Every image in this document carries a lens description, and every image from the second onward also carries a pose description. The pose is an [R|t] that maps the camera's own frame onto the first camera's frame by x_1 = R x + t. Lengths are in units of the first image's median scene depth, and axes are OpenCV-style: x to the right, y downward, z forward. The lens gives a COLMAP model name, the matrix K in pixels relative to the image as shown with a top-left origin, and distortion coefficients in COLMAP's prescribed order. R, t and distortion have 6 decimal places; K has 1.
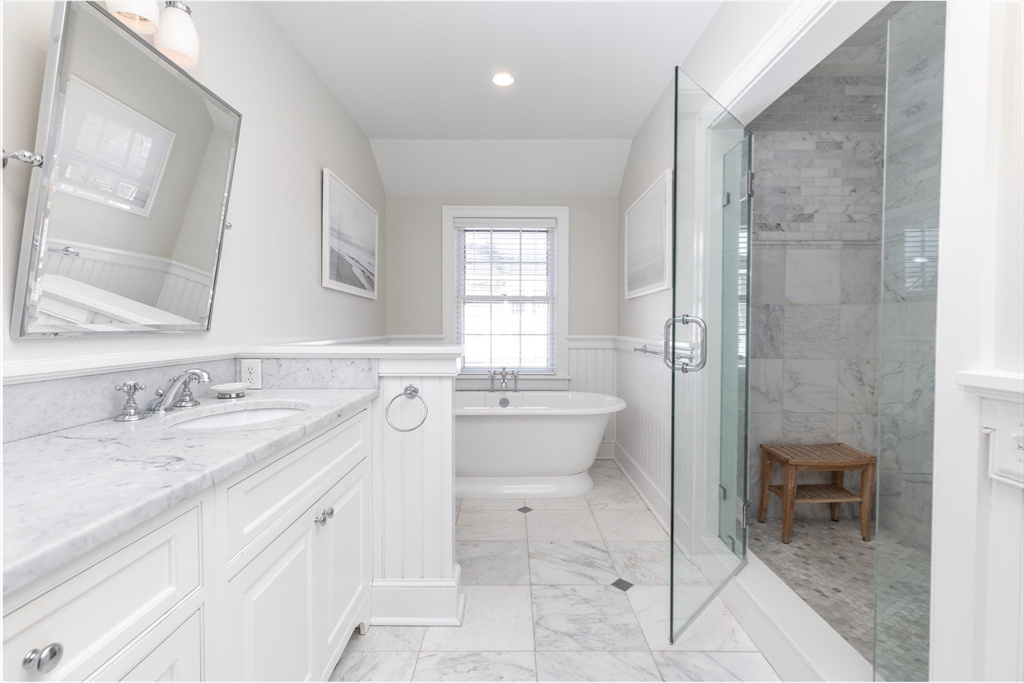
lens RADIAL K [[460.6, 0, 517.0], [0, 460.6, 334.2], [0, 0, 1]] dist [0.013979, -0.001212]
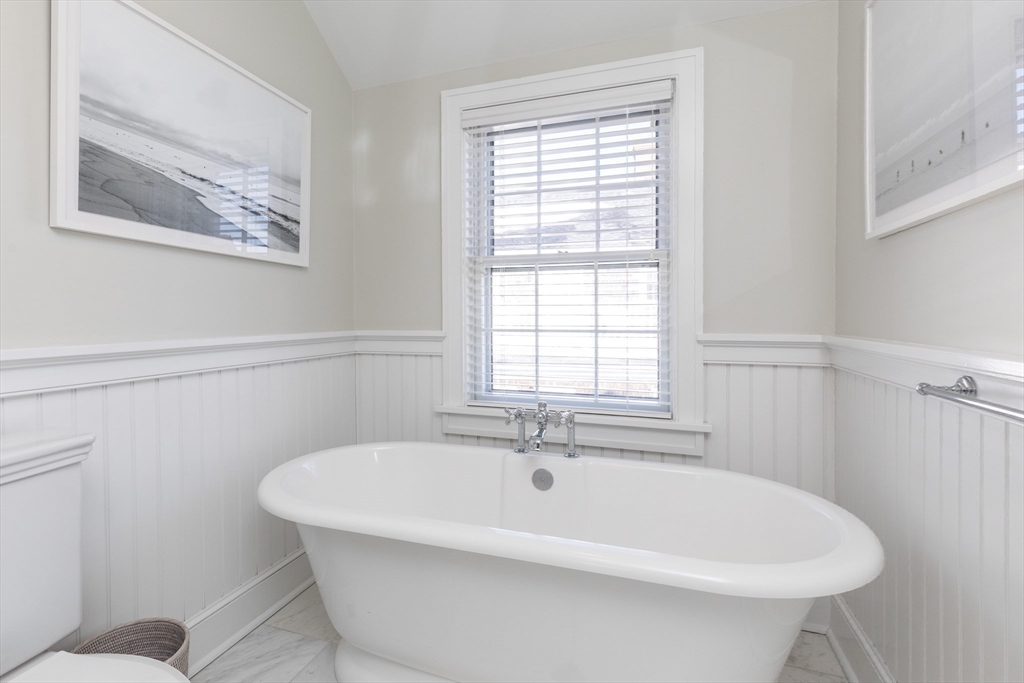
lens RADIAL K [[514.1, 0, 457.7], [0, 514.1, 318.1], [0, 0, 1]] dist [0.007234, 0.001954]
pose [[0.925669, -0.002298, -0.378327, 0.079991], [-0.002301, 0.999929, -0.011702, -0.006920], [0.378327, 0.011702, 0.925598, 0.447758]]
